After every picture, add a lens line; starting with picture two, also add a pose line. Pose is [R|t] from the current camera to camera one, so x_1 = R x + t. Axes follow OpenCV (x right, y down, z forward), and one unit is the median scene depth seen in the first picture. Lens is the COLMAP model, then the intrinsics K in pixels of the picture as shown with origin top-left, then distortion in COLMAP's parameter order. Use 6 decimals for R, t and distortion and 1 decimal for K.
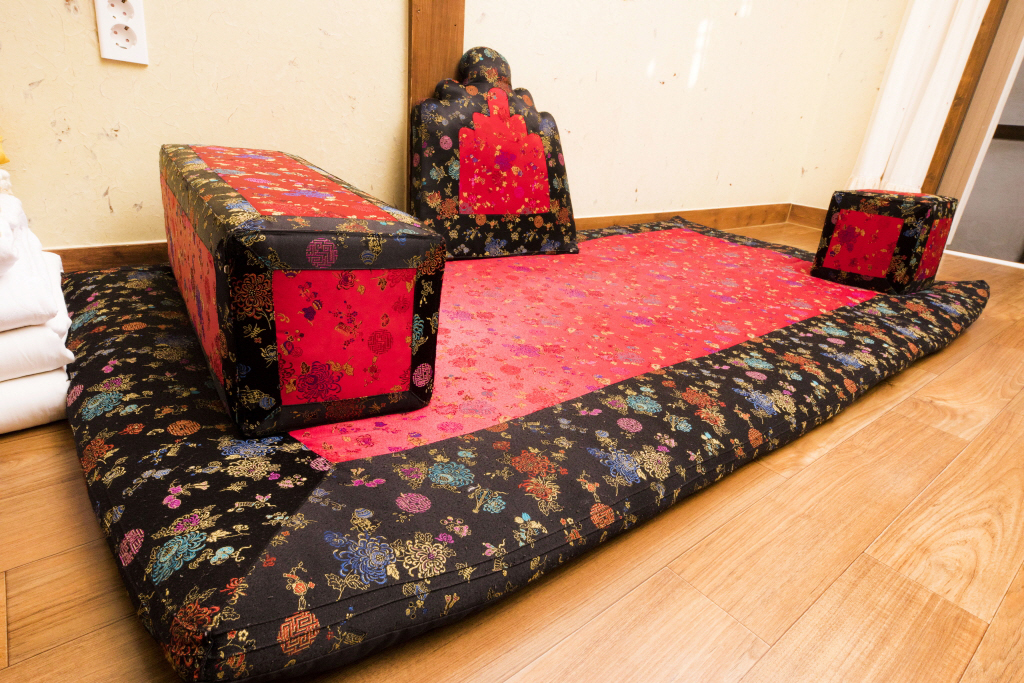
lens RADIAL K [[566.5, 0, 512.0], [0, 566.5, 341.5], [0, 0, 1]] dist [0.004692, 0.001447]
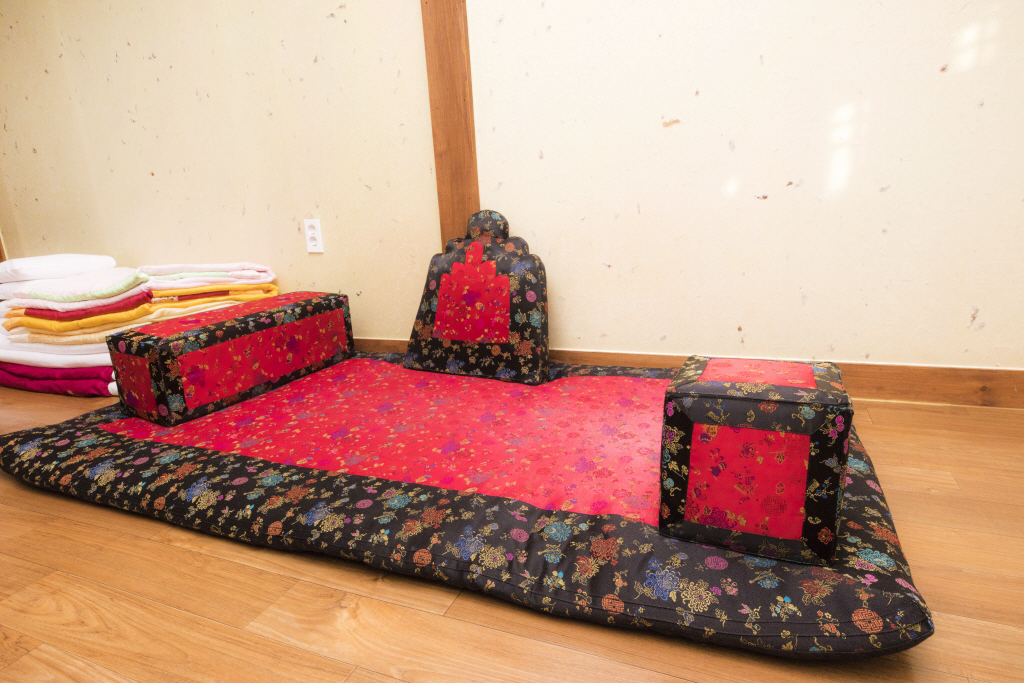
lens RADIAL K [[566.5, 0, 512.0], [0, 566.5, 341.5], [0, 0, 1]] dist [0.004692, 0.001447]
pose [[0.457378, 0.096839, -0.883984, 1.106824], [-0.244912, 0.969328, -0.020530, -0.224744], [0.854882, 0.225888, 0.467066, 0.528032]]
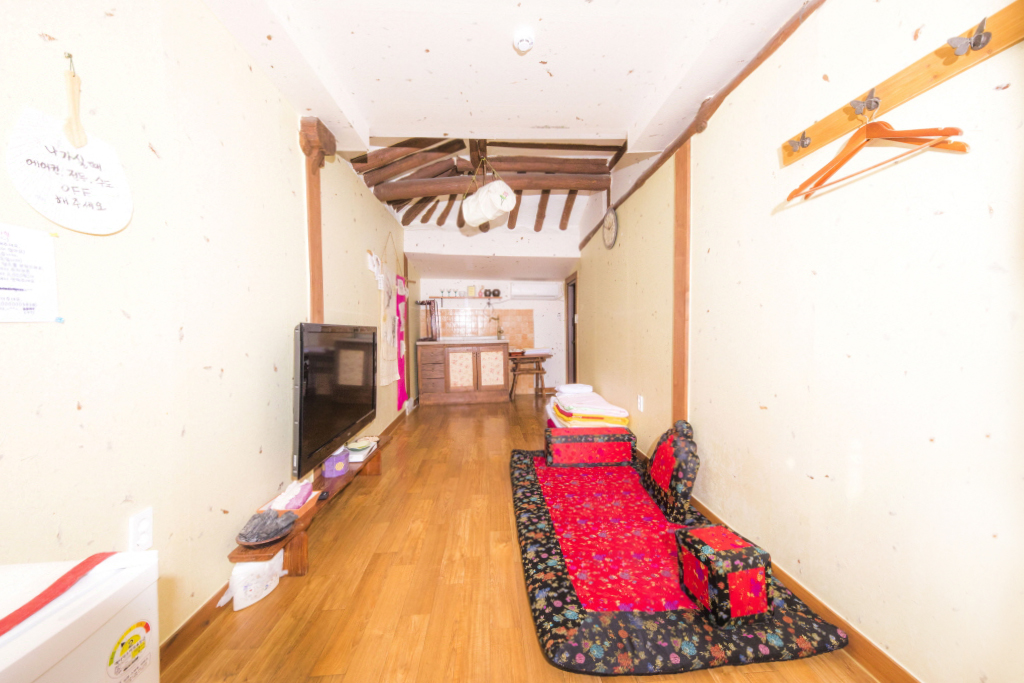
lens RADIAL K [[357.4, 0, 518.8], [0, 357.4, 344.8], [0, 0, 1]] dist [0.024654, -0.010850]
pose [[-0.567232, -0.042685, -0.822451, 1.608936], [-0.356936, 0.912729, 0.198802, -0.856810], [0.742189, 0.406329, -0.532965, 1.154045]]
